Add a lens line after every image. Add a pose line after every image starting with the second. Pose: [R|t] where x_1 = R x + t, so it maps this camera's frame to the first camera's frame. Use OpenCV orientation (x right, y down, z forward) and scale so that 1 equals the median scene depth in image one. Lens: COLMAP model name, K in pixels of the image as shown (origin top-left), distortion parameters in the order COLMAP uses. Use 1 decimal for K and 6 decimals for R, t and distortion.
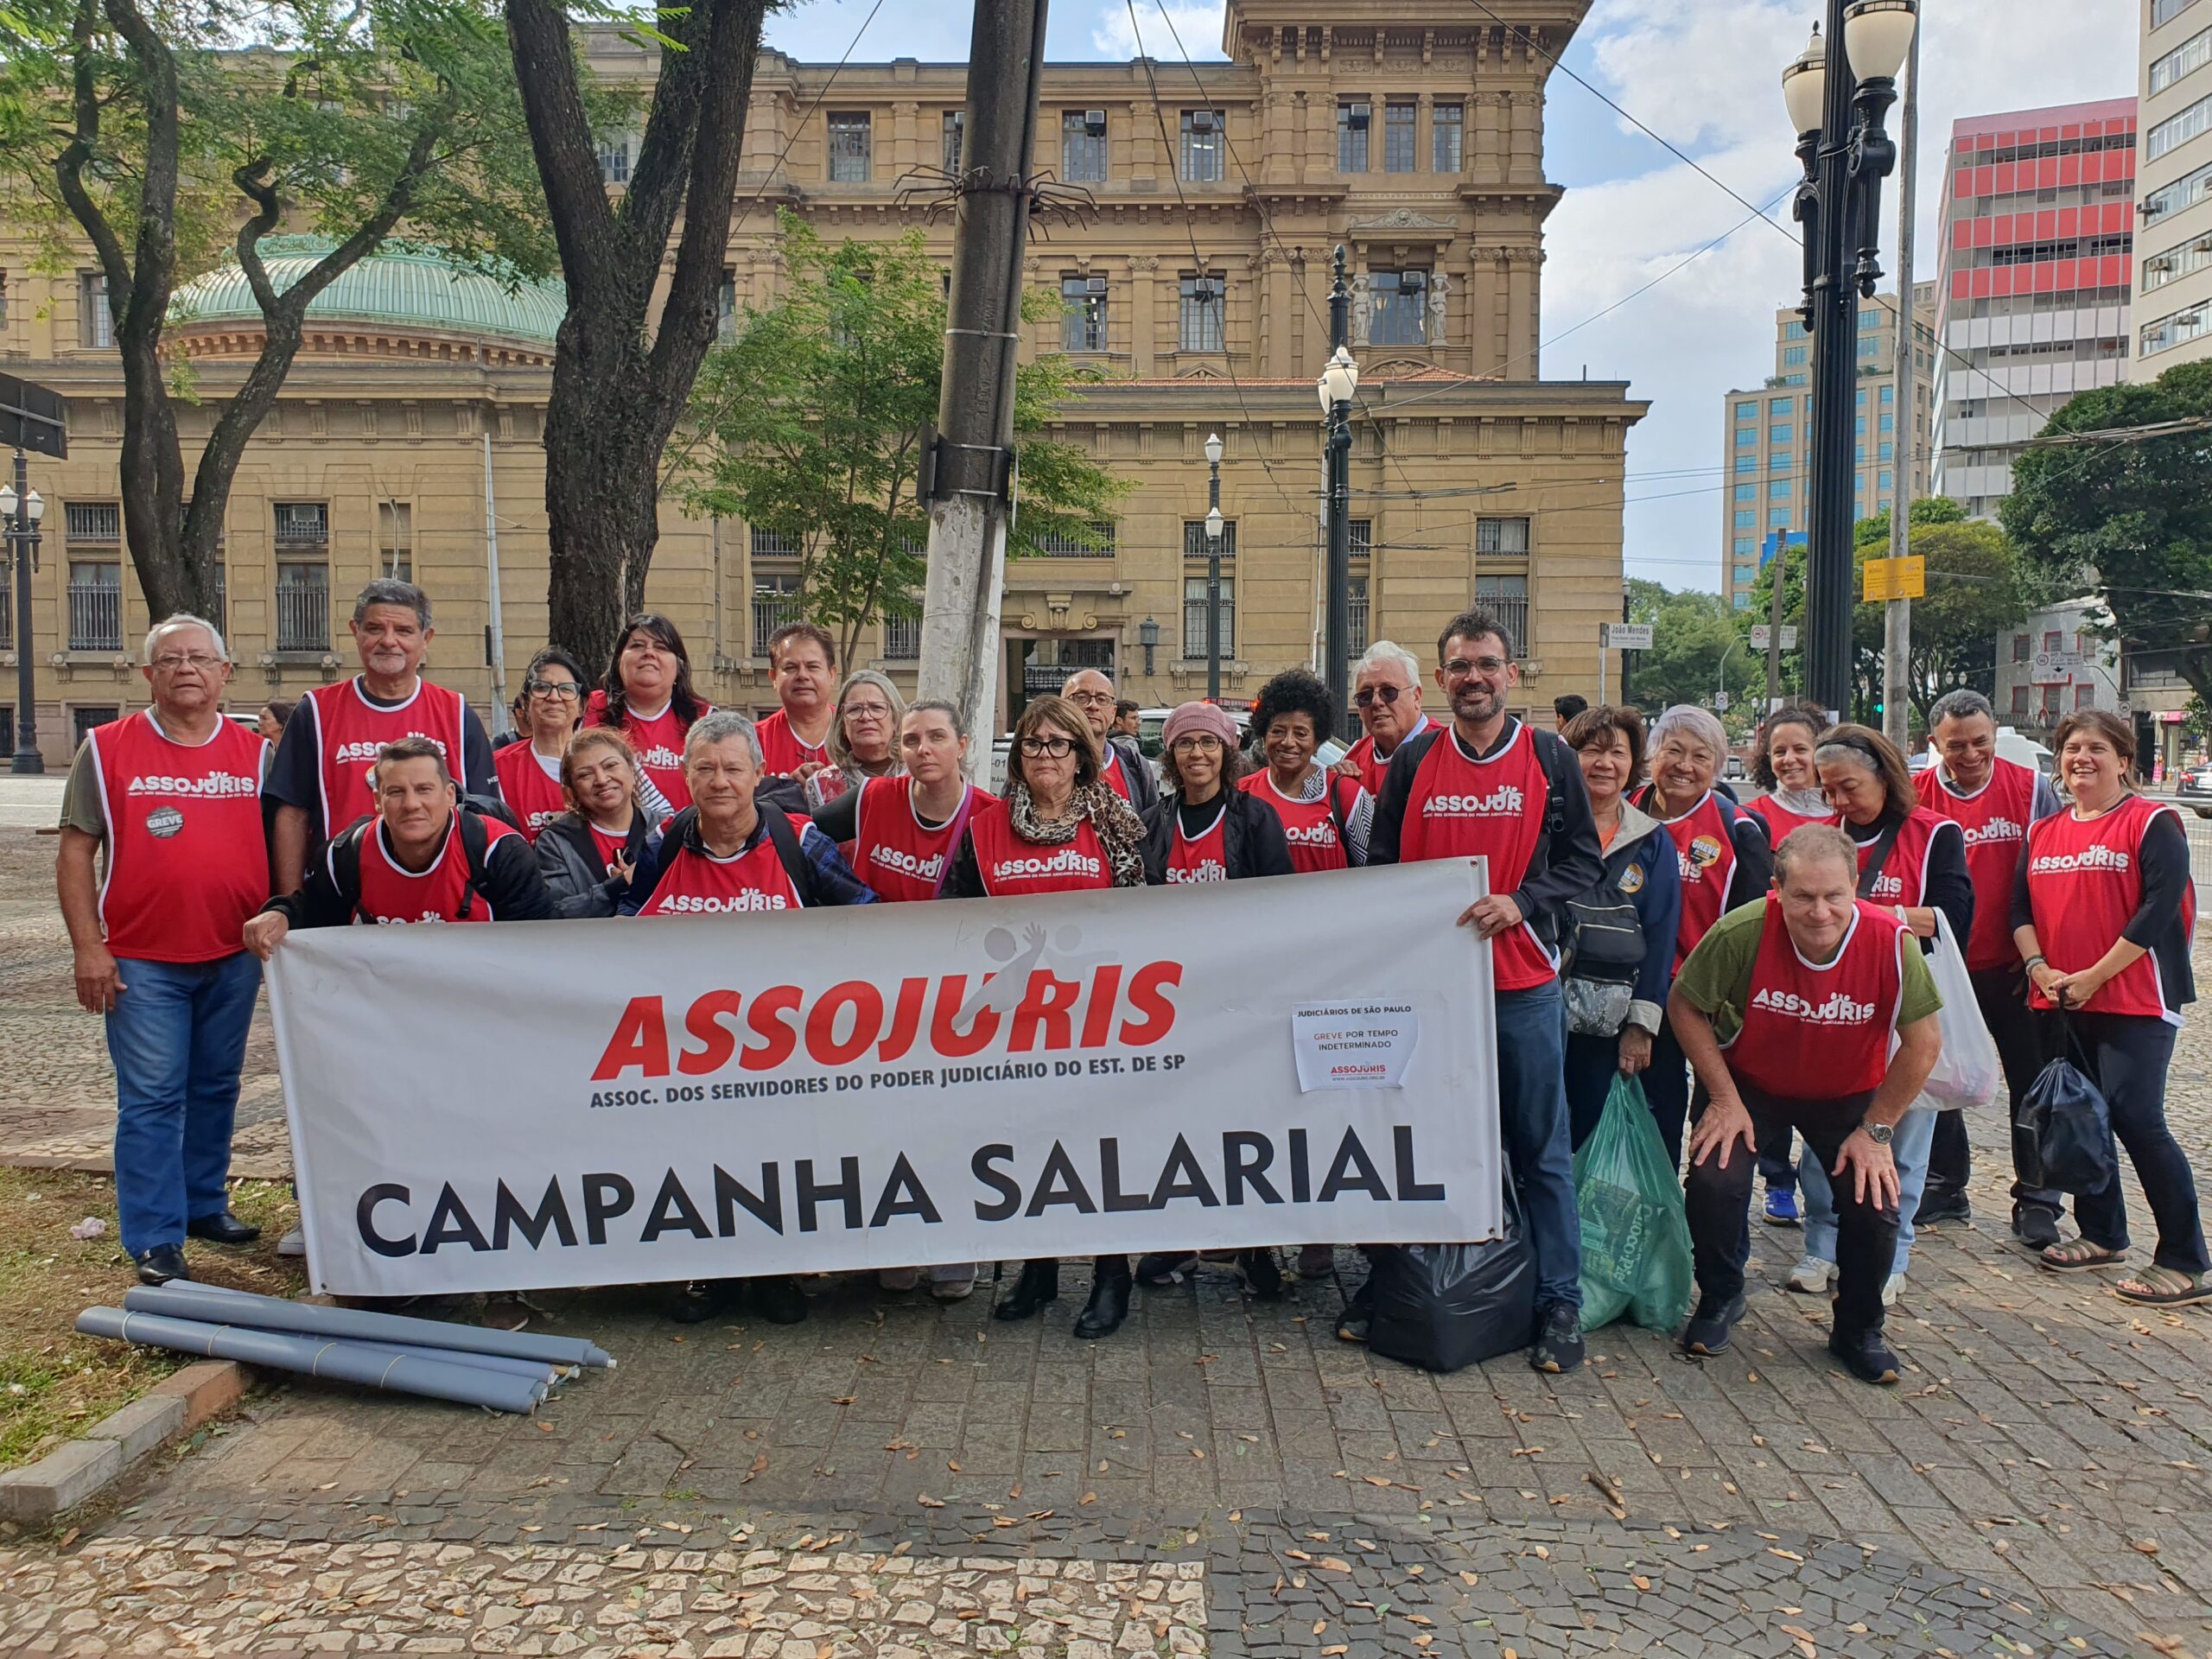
lens RADIAL K [[1803.5, 0, 1081.9], [0, 1803.5, 838.6], [0, 0, 1]] dist [-0.013451, 0.034123]
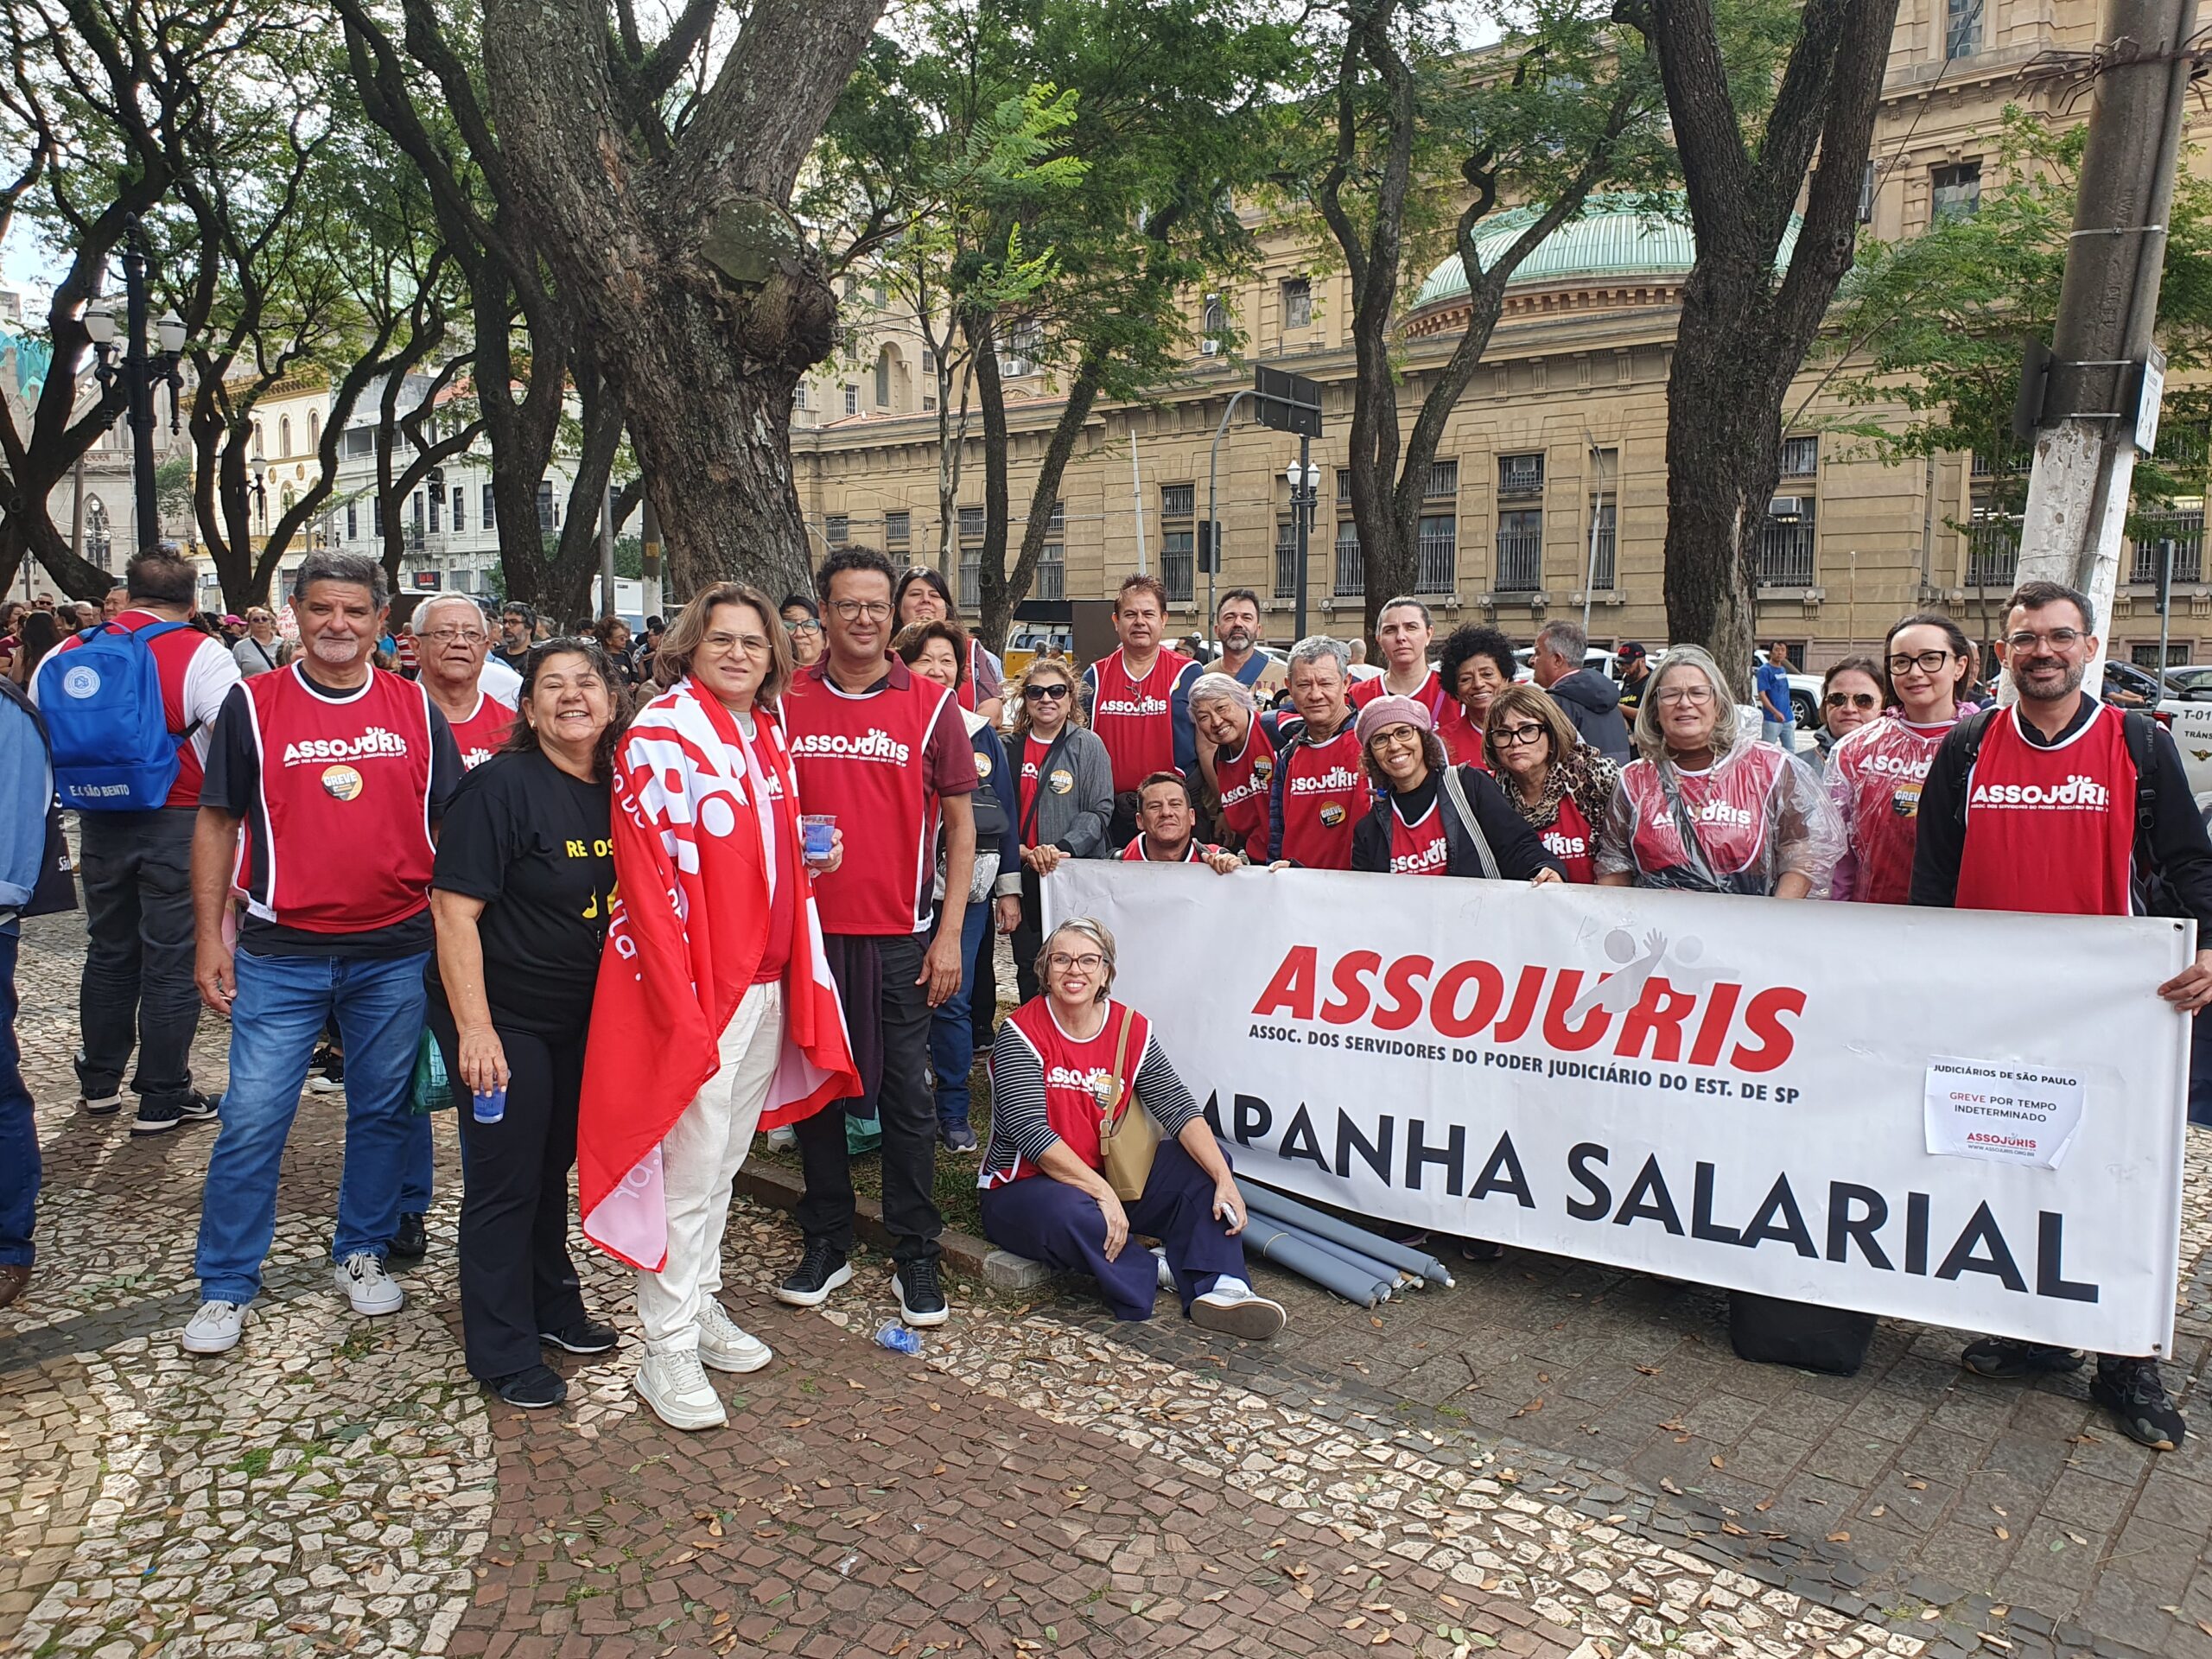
lens RADIAL K [[1803.5, 0, 1092.6], [0, 1803.5, 812.0], [0, 0, 1]] dist [-0.013451, 0.034123]
pose [[0.746122, 0.060316, -0.663072, 0.338414], [-0.036608, 0.998098, 0.049599, -0.050032], [0.664803, -0.012733, 0.746911, 0.039830]]
